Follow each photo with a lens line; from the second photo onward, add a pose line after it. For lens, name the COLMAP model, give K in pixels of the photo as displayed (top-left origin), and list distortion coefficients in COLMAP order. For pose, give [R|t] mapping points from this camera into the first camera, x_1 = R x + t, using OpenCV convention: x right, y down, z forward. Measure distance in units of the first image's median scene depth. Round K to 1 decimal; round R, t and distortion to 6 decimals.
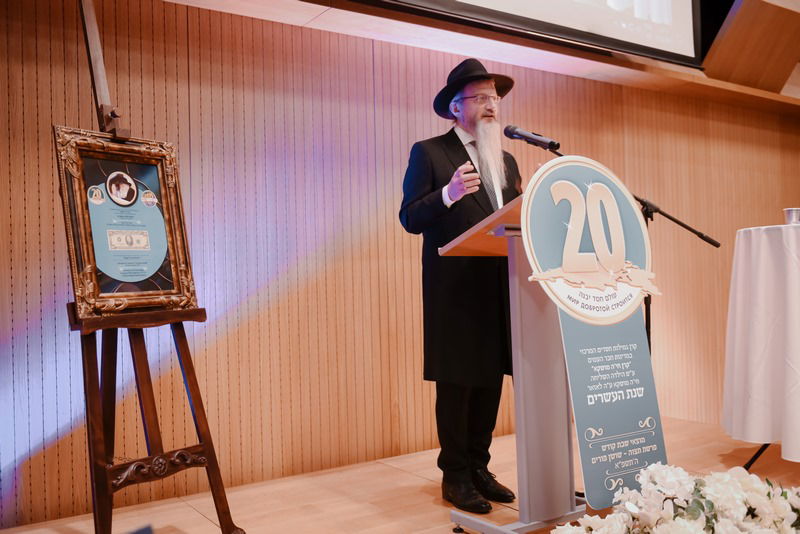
lens RADIAL K [[738.9, 0, 400.0], [0, 738.9, 267.0], [0, 0, 1]] dist [0.041447, -0.123881]
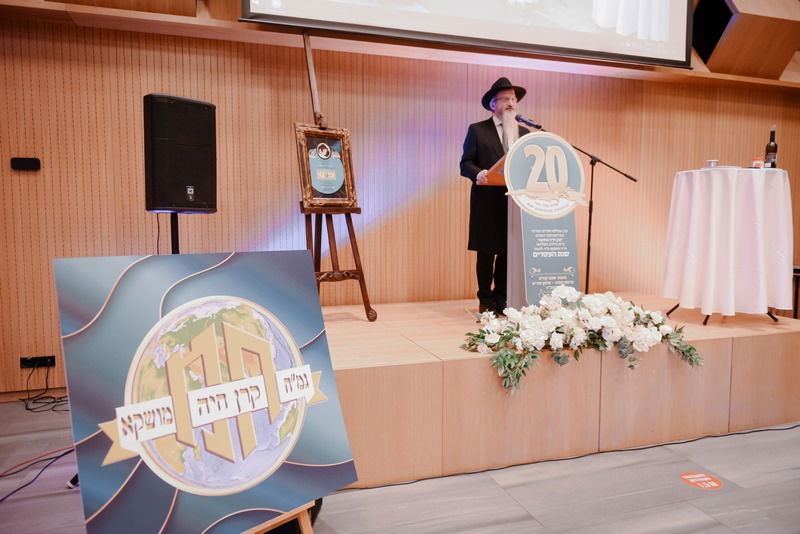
lens RADIAL K [[550.8, 0, 400.0], [0, 550.8, 267.0], [0, 0, 1]] dist [-0.009123, -0.003595]
pose [[0.959742, 0.049770, -0.276438, 0.297725], [-0.021410, 0.994276, 0.104676, 0.058417], [0.280065, -0.094544, 0.955314, -0.506774]]
